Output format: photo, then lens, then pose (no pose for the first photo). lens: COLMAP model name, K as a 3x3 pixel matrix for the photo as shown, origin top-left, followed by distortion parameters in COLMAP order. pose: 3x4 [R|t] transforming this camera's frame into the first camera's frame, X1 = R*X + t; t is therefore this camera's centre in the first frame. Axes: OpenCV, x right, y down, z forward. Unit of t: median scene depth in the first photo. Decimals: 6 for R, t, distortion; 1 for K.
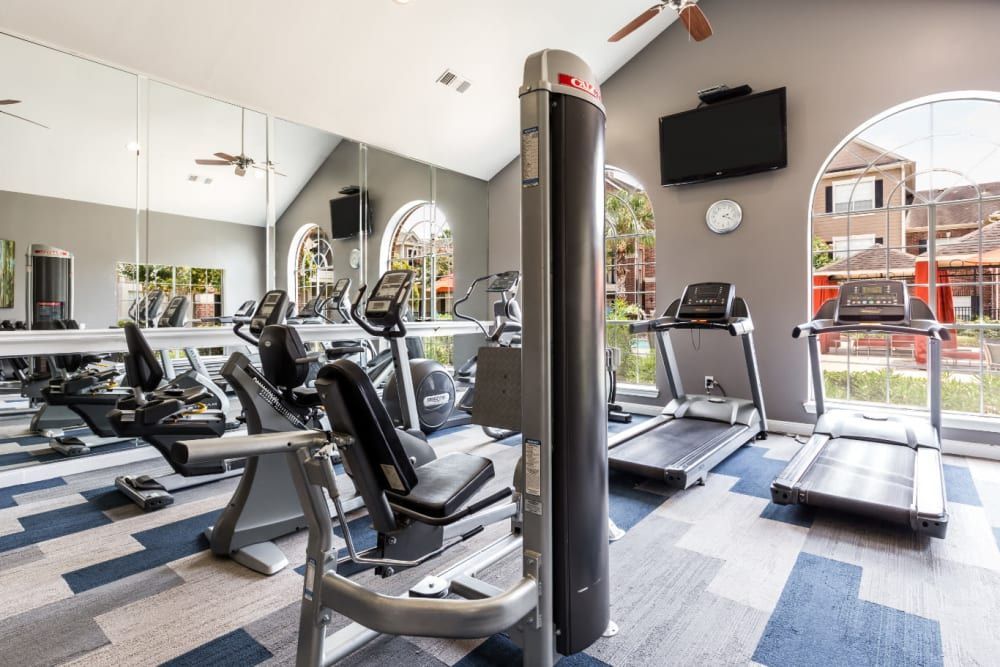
lens RADIAL K [[518.6, 0, 495.5], [0, 518.6, 317.7], [0, 0, 1]] dist [0.001455, -0.001625]
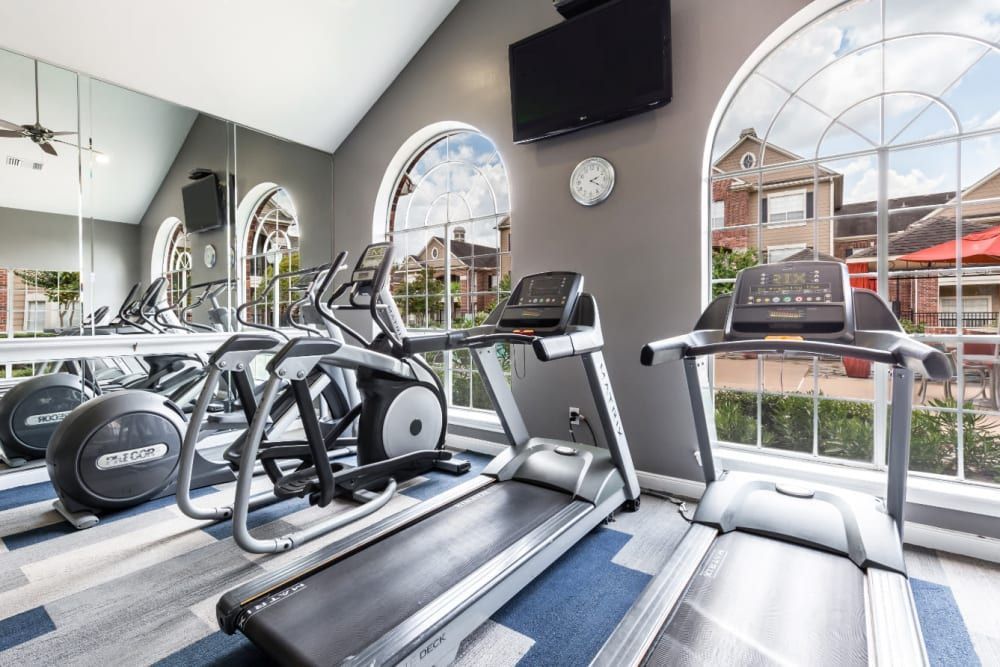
lens RADIAL K [[464.8, 0, 500.6], [0, 464.8, 328.6], [0, 0, 1]] dist [-0.001664, -0.000546]
pose [[0.998826, -0.005842, 0.048078, 0.333910], [0.005279, 0.999916, 0.011823, -0.004514], [-0.048143, -0.011555, 0.998774, 0.437721]]
